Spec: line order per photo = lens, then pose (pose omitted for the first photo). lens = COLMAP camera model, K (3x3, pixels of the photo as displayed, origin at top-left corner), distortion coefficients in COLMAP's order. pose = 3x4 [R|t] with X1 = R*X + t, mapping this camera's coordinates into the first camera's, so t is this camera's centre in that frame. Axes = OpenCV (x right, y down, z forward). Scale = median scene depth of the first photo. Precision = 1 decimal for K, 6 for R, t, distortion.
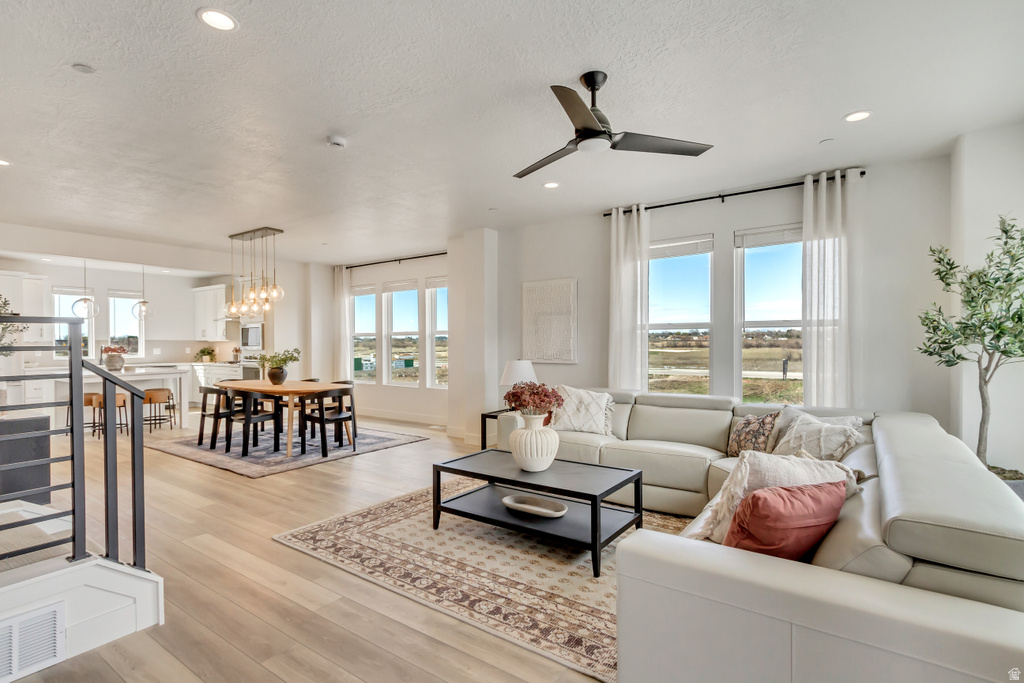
lens RADIAL K [[485.4, 0, 510.3], [0, 485.4, 347.8], [0, 0, 1]] dist [0.008776, -0.001010]
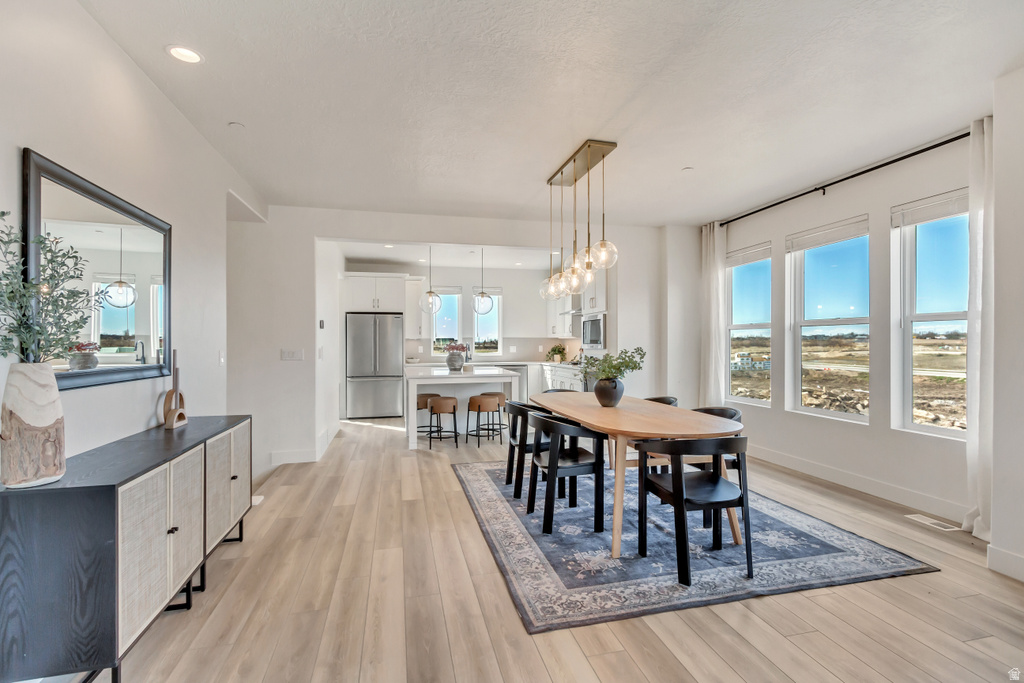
lens RADIAL K [[474.0, 0, 512.0], [0, 474.0, 341.5], [0, 0, 1]] dist [0.001038, -0.000314]
pose [[0.750713, -0.000113, -0.660629, -0.159785], [-0.007210, 0.999939, -0.008363, -0.000153], [0.660589, 0.011041, 0.750666, 0.426457]]
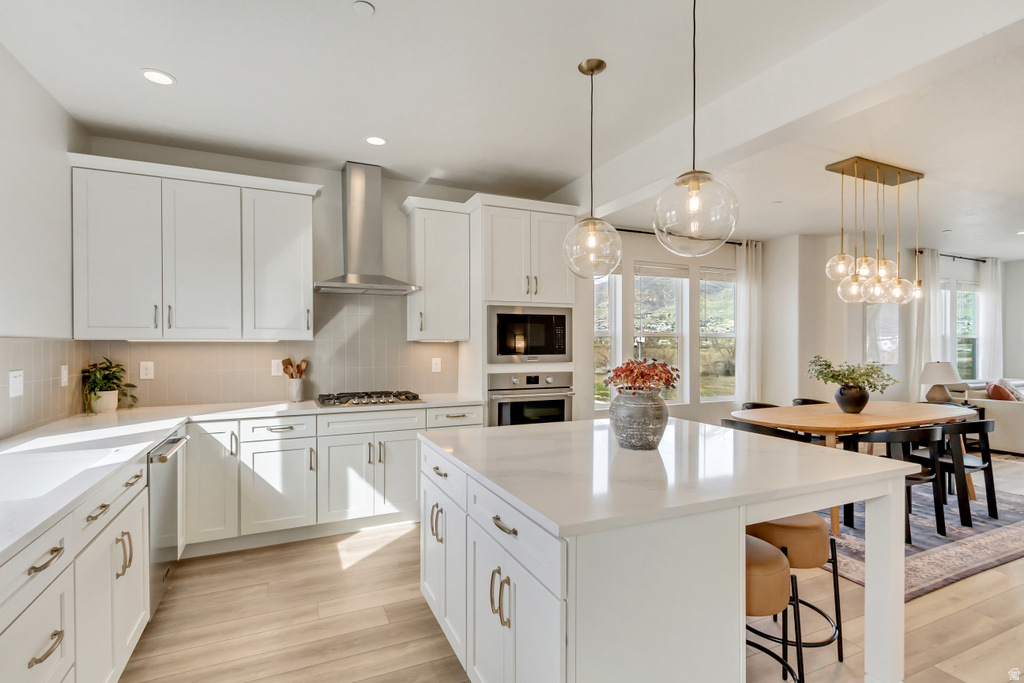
lens RADIAL K [[485.4, 0, 510.3], [0, 485.4, 347.8], [0, 0, 1]] dist [0.008776, -0.001010]
pose [[0.506775, -0.002058, 0.862076, -1.136705], [0.006806, 0.999976, -0.001613, -0.011520], [-0.862052, 0.006685, 0.506776, 0.955870]]
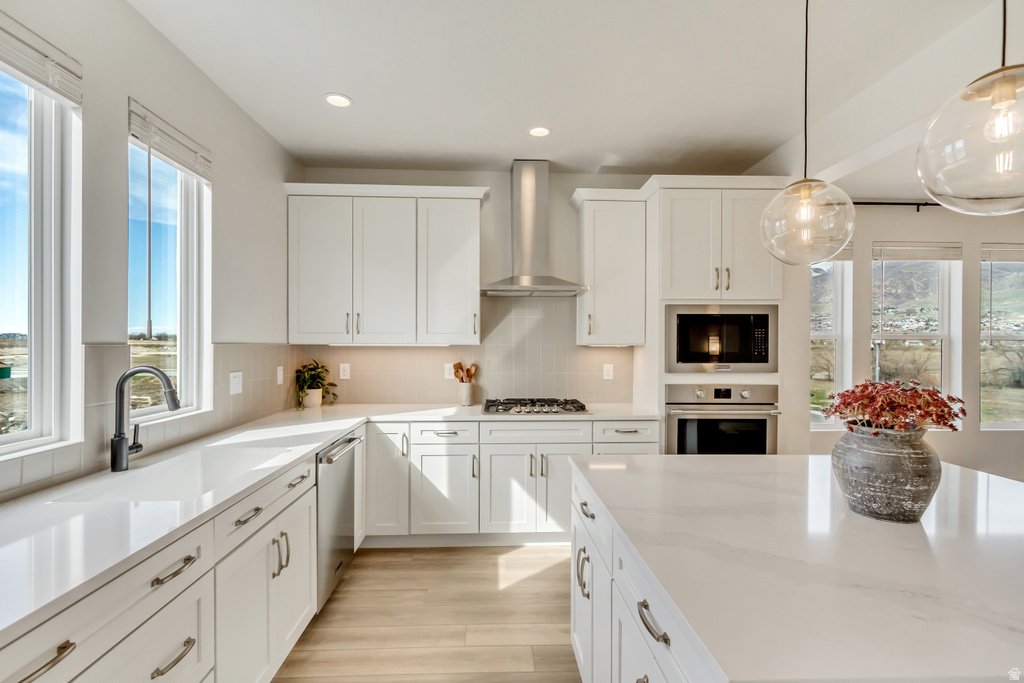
lens RADIAL K [[485.4, 0, 510.3], [0, 485.4, 347.8], [0, 0, 1]] dist [0.008776, -0.001010]
pose [[0.792993, 0.003240, 0.609222, -1.084721], [-0.001147, 0.999992, -0.003825, -0.016513], [-0.609230, 0.002335, 0.792990, 0.973349]]
